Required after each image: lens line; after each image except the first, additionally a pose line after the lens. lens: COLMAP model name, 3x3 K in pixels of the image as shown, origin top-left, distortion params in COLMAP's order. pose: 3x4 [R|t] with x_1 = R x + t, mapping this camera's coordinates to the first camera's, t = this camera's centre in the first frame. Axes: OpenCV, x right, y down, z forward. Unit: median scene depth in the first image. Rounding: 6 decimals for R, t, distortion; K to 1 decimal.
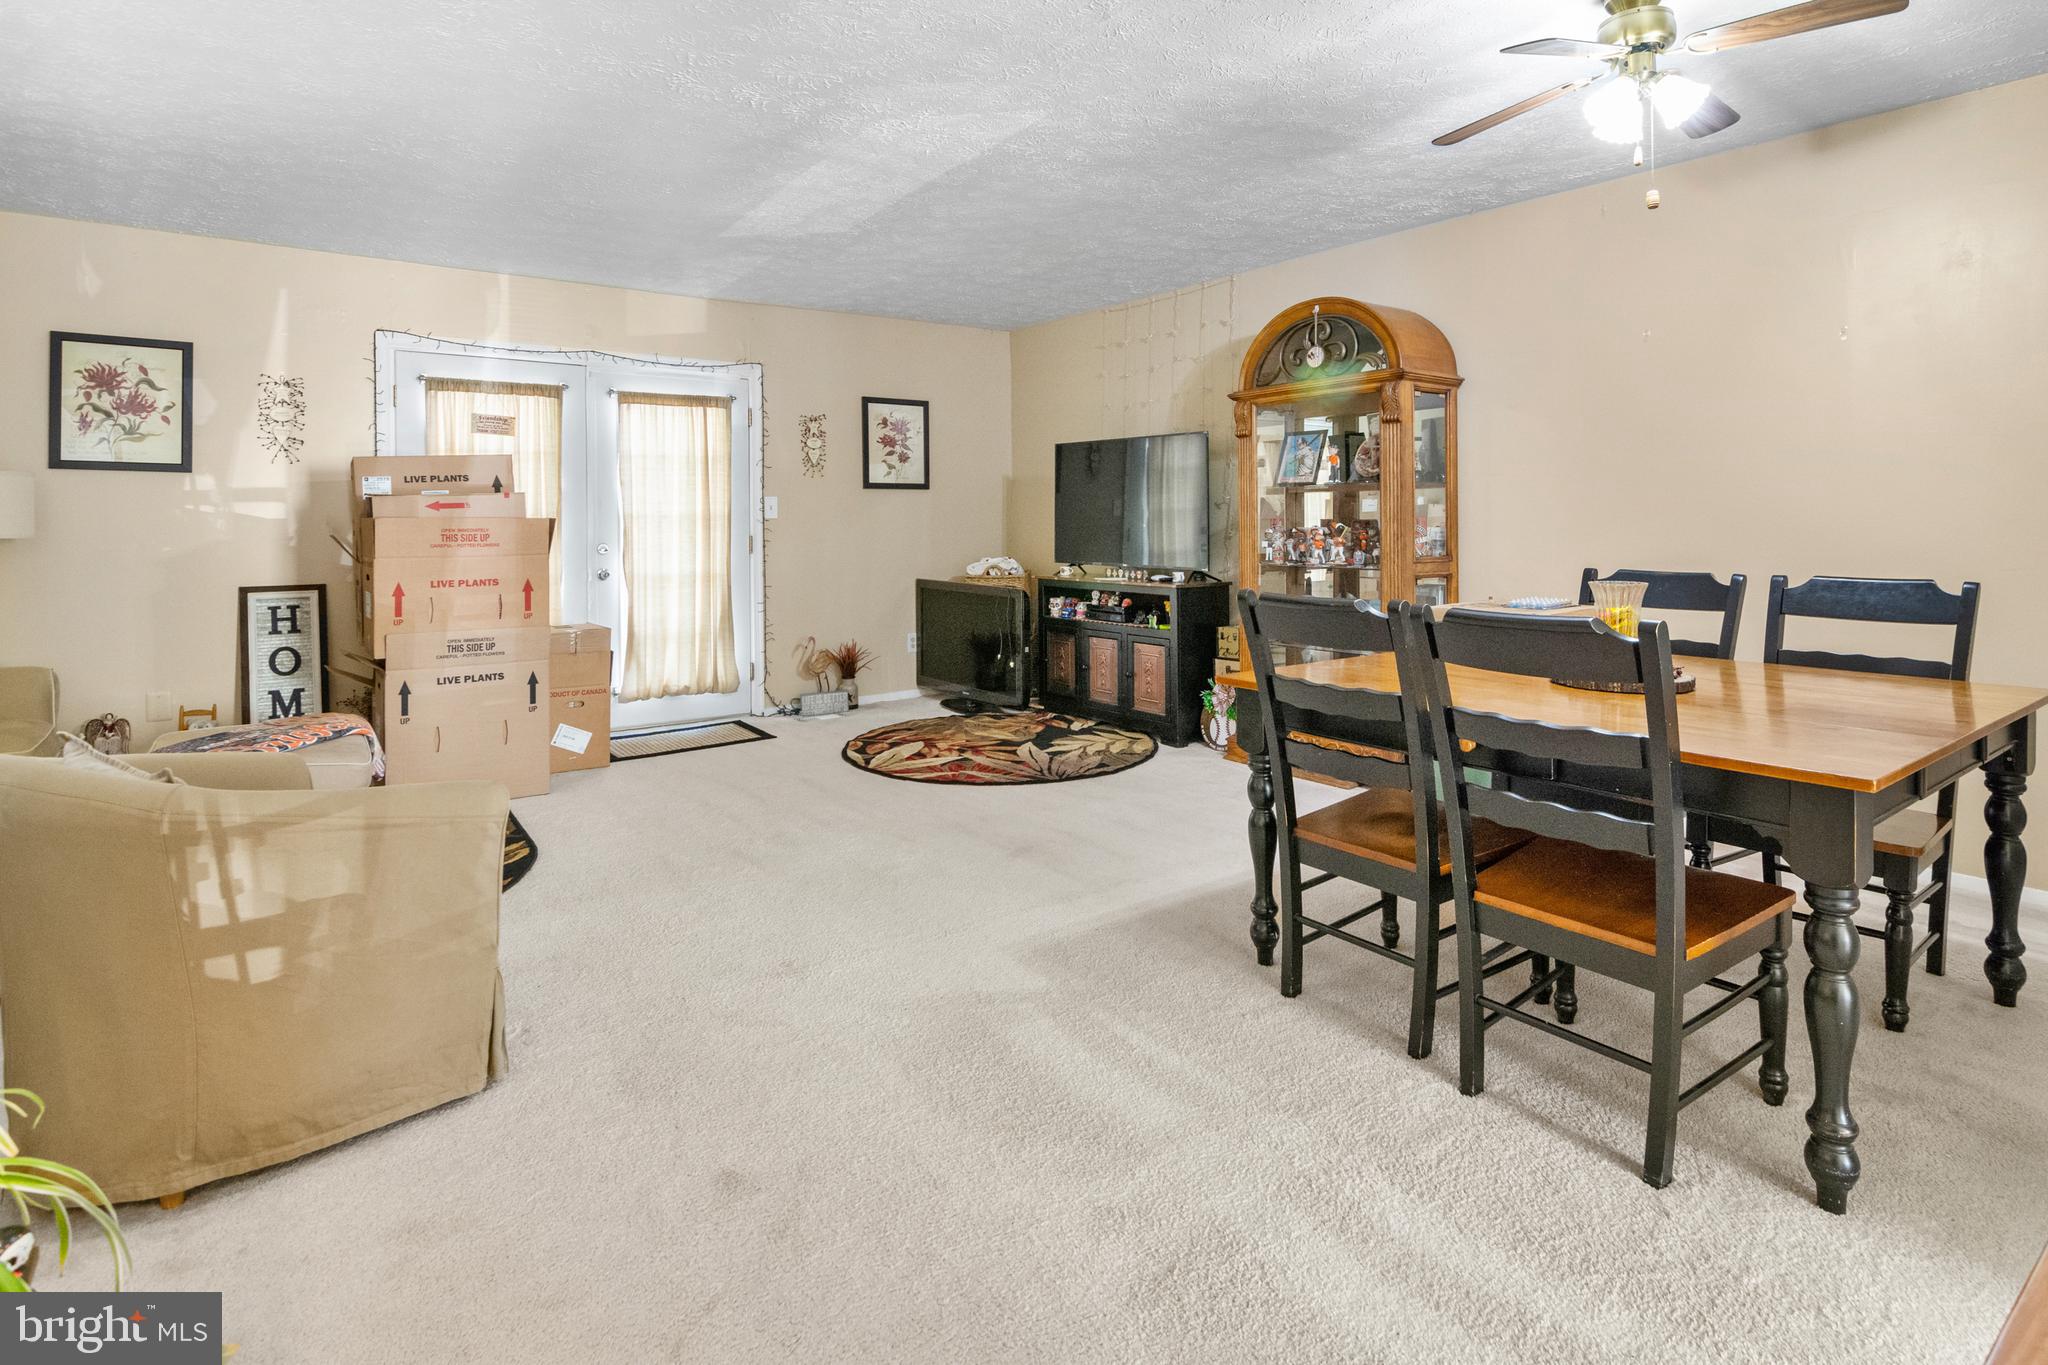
lens RADIAL K [[1062.4, 0, 1020.0], [0, 1062.4, 489.3], [0, 0, 1]] dist [-0.004644, -0.000957]
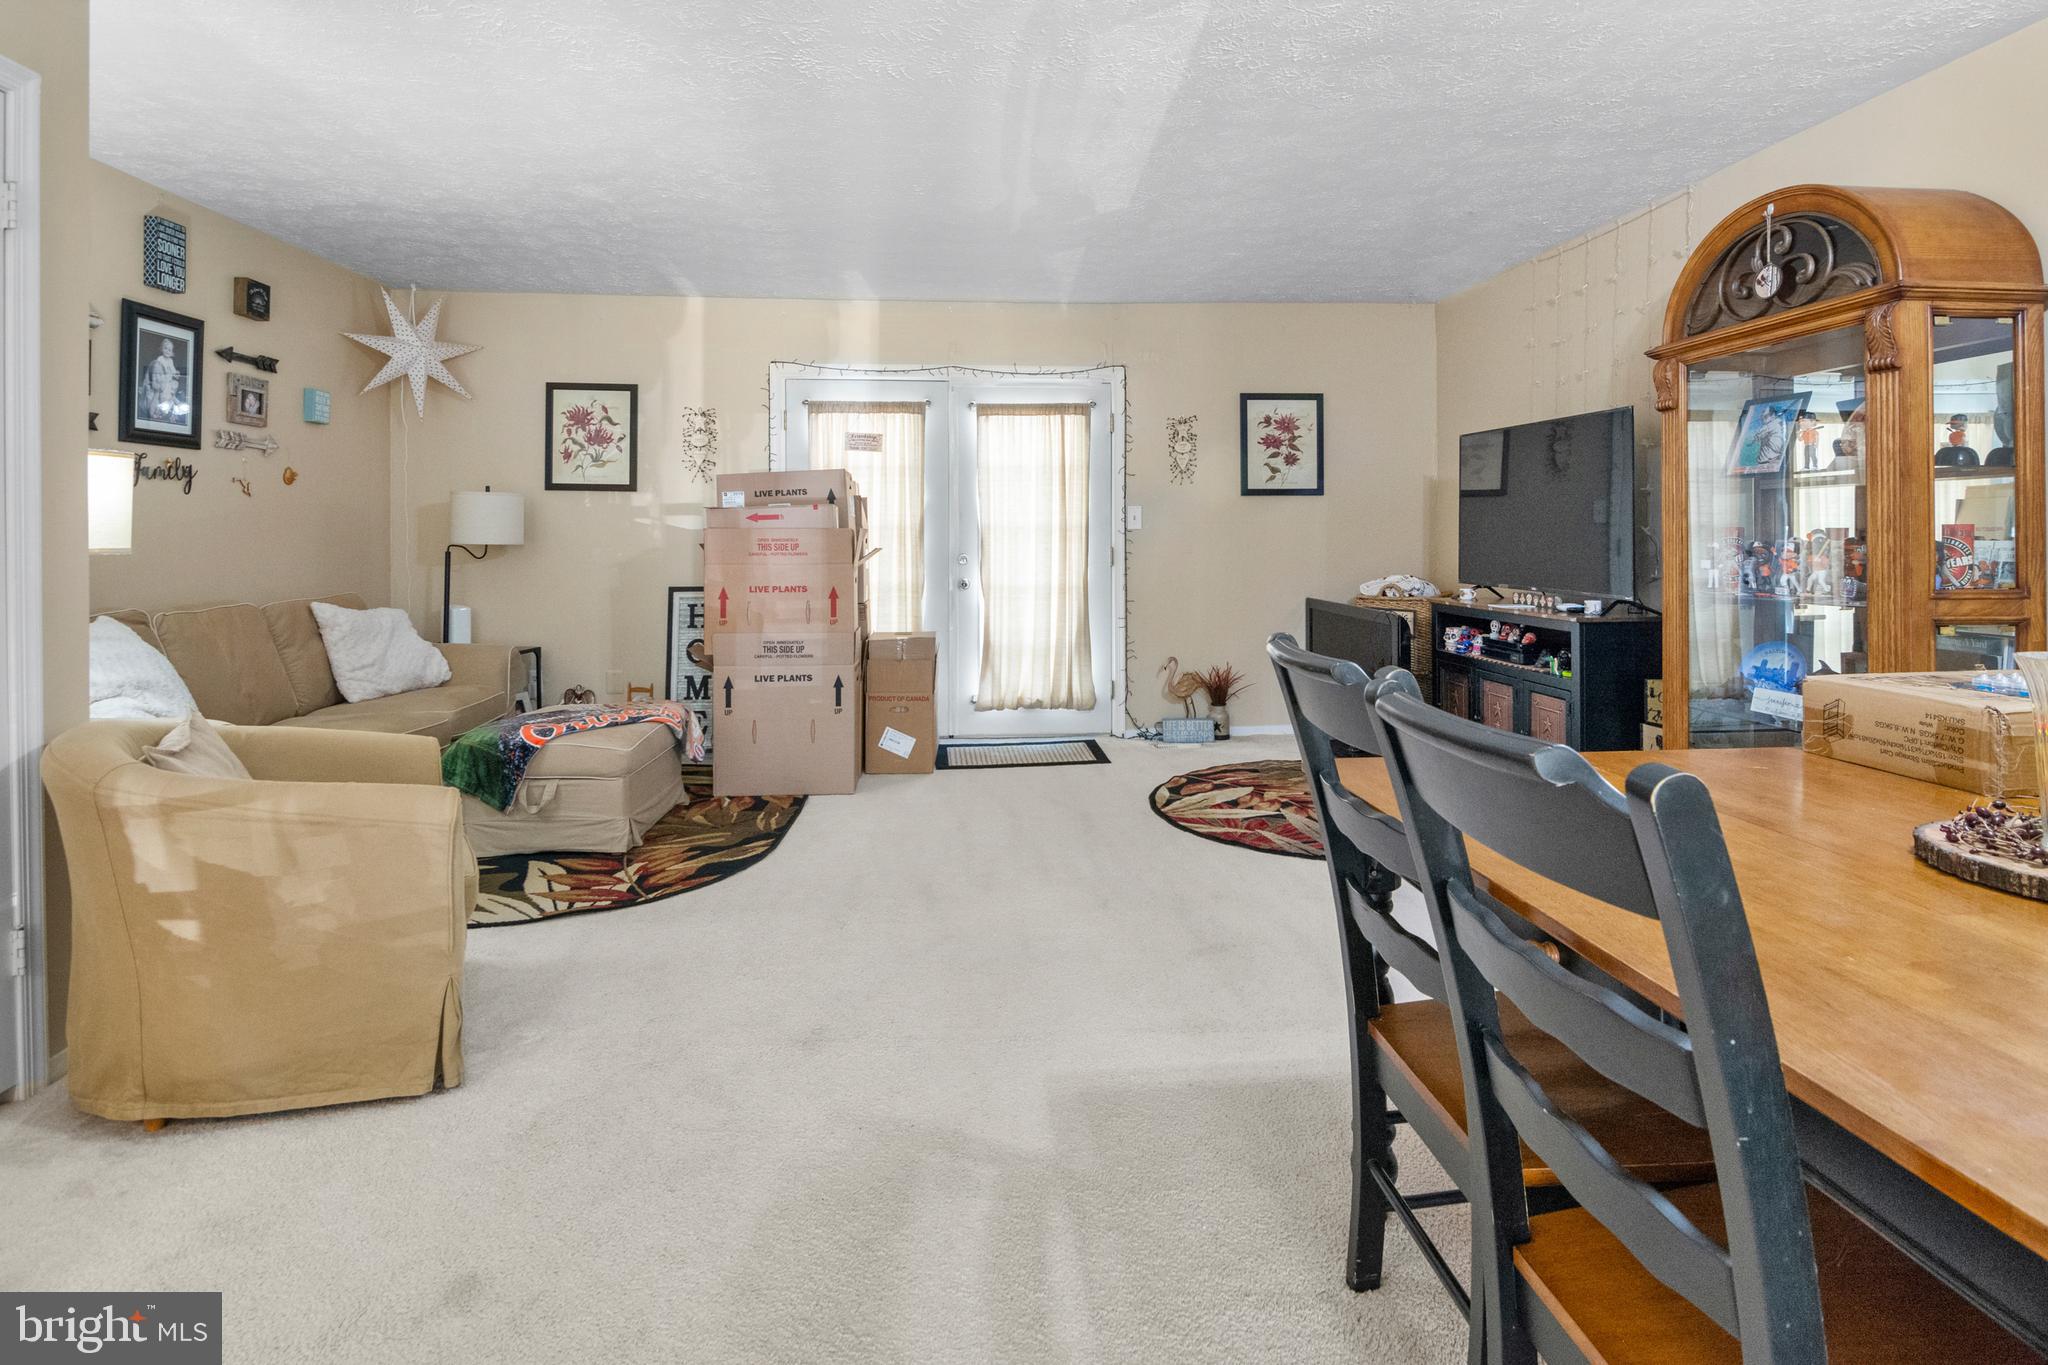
lens RADIAL K [[1051.0, 0, 1033.0], [0, 1051.0, 510.3], [0, 0, 1]] dist [0.000858, -0.007118]
pose [[0.853101, -0.010876, -0.521632, 0.193900], [0.015109, 0.999878, 0.003863, 0.006507], [0.521527, -0.011177, 0.853162, 0.174079]]
